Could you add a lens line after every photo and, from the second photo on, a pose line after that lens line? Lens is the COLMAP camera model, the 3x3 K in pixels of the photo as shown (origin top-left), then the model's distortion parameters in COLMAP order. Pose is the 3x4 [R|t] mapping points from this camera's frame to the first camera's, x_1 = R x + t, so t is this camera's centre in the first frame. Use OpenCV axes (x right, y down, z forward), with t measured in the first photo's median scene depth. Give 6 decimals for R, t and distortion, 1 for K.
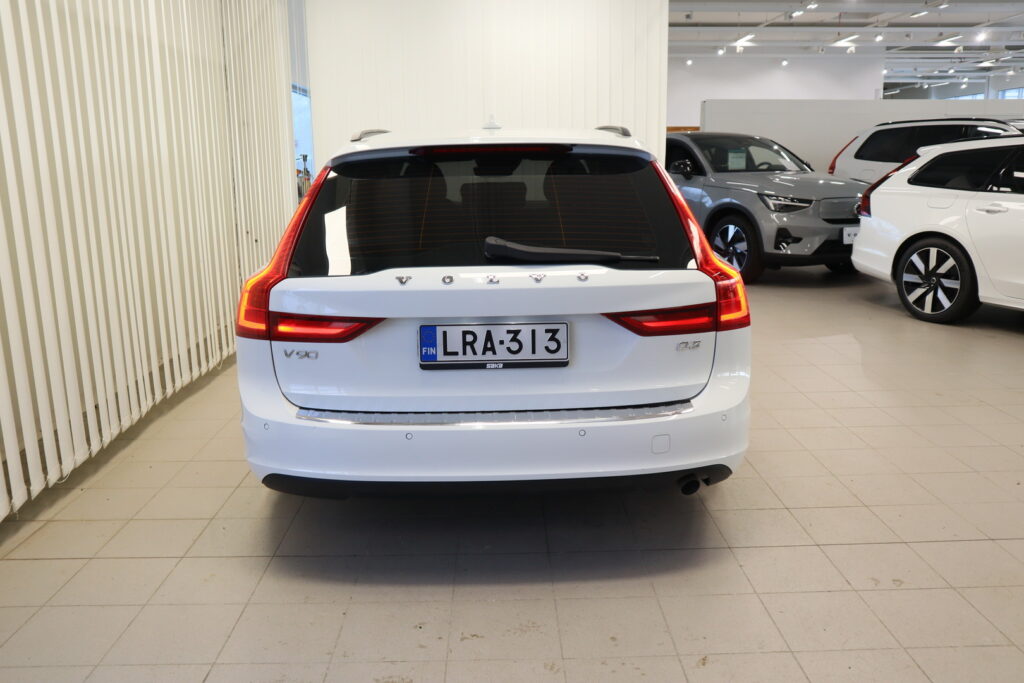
lens RADIAL K [[829.1, 0, 514.2], [0, 829.1, 334.2], [0, 0, 1]] dist [-0.052104, 0.007813]
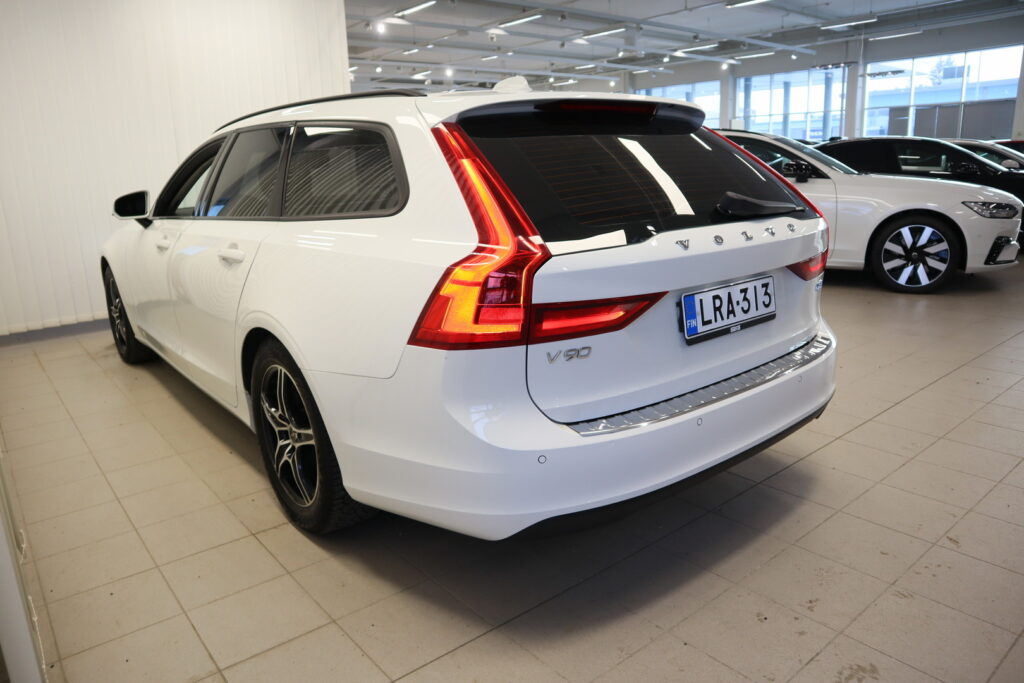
lens RADIAL K [[699.9, 0, 510.2], [0, 699.9, 331.6], [0, 0, 1]] dist [-0.081115, 0.017314]
pose [[0.785619, -0.157600, 0.598302, -0.700728], [0.151080, 0.986606, 0.061503, -0.046207], [-0.599982, 0.042073, 0.798907, 0.522003]]
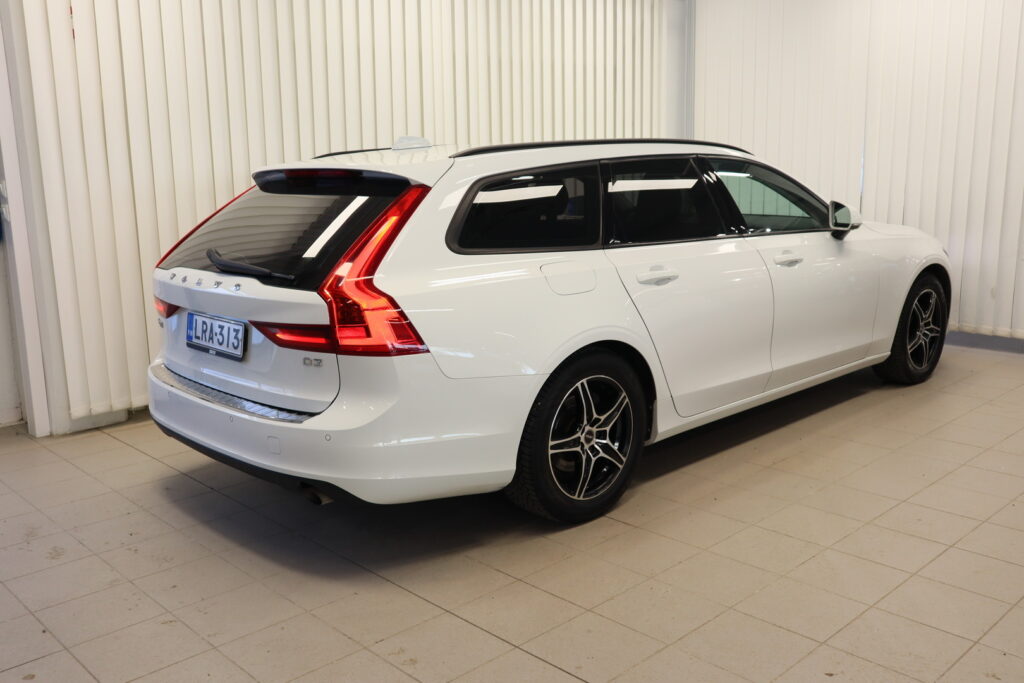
lens RADIAL K [[941.3, 0, 511.1], [0, 941.3, 338.0], [0, 0, 1]] dist [-0.005793, 0.000000]
pose [[0.670818, 0.135572, -0.729125, 1.290234], [-0.143474, 0.988300, 0.051762, -0.118858], [0.727611, 0.069888, 0.682420, 0.368889]]
